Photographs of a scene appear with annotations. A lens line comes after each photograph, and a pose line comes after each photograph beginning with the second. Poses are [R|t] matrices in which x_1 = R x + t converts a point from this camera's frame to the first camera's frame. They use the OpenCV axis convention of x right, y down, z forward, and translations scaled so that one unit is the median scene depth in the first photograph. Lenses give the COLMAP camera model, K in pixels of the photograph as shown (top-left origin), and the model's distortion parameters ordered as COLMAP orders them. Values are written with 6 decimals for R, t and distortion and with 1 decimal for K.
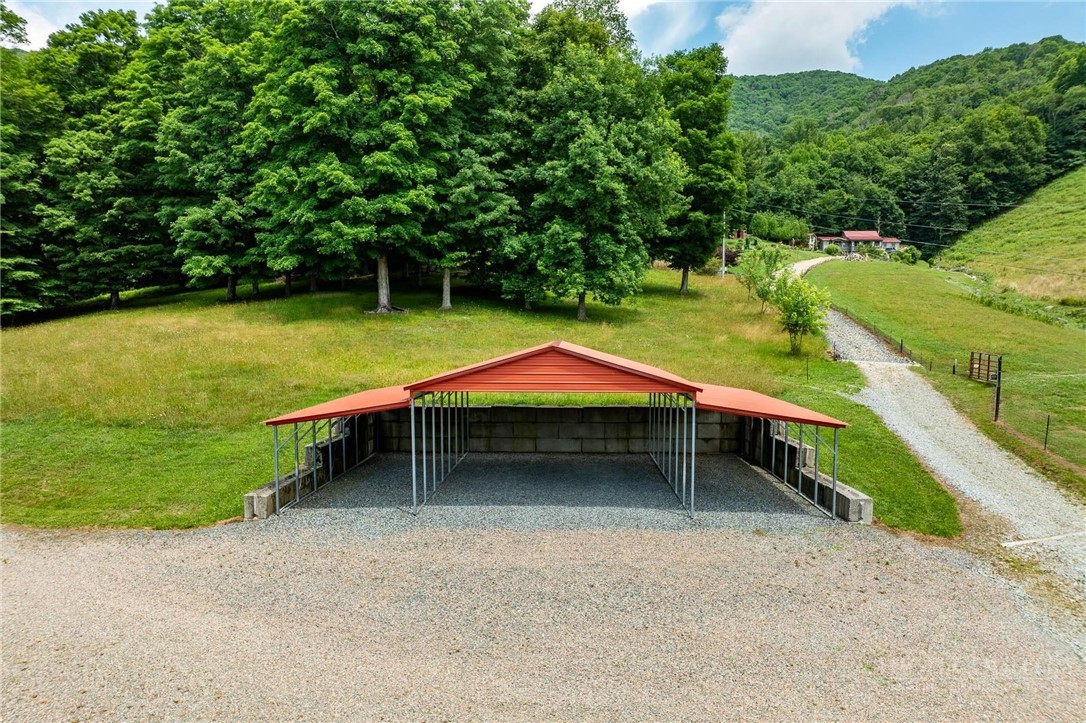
lens RADIAL K [[762.7, 0, 550.9], [0, 762.7, 396.8], [0, 0, 1]] dist [-0.034884, 0.005265]
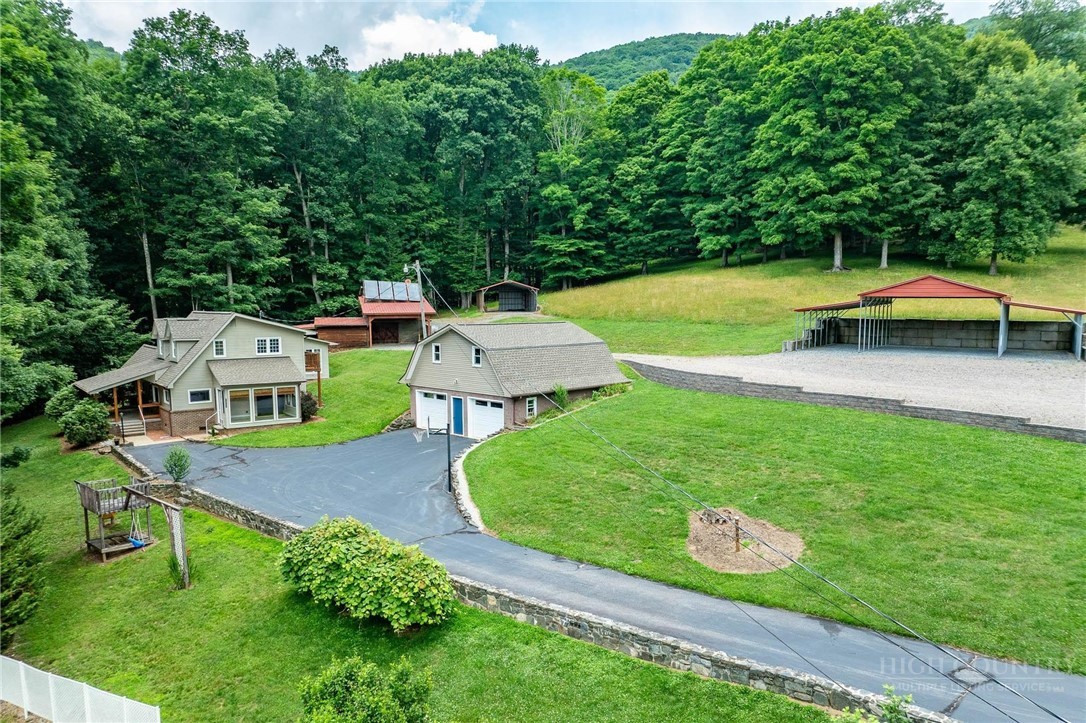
lens RADIAL K [[762.7, 0, 550.9], [0, 762.7, 396.8], [0, 0, 1]] dist [-0.034884, 0.005265]
pose [[0.851813, 0.064971, -0.519801, 0.086932], [-0.046680, 0.997746, 0.048215, 0.088356], [0.521761, -0.016805, 0.852926, -0.549491]]
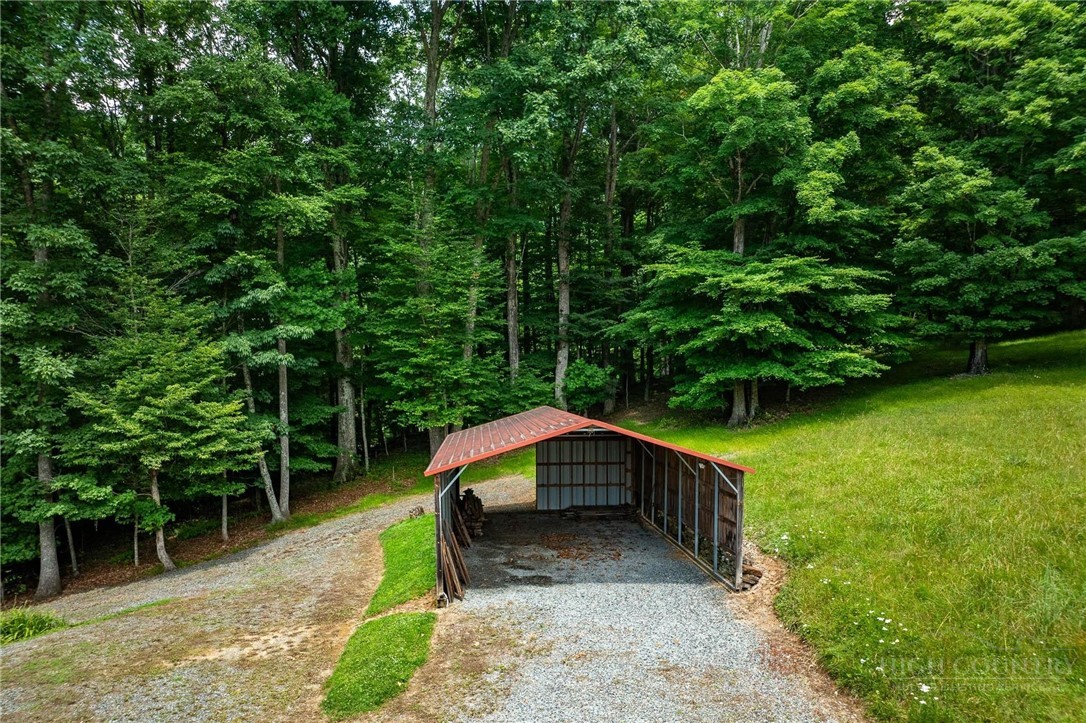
lens RADIAL K [[762.7, 0, 550.9], [0, 762.7, 396.8], [0, 0, 1]] dist [-0.034884, 0.005265]
pose [[0.817047, 0.014257, -0.576395, -0.752501], [-0.056174, 0.996907, -0.054970, -0.081670], [0.573828, 0.077291, 0.815320, 0.630725]]
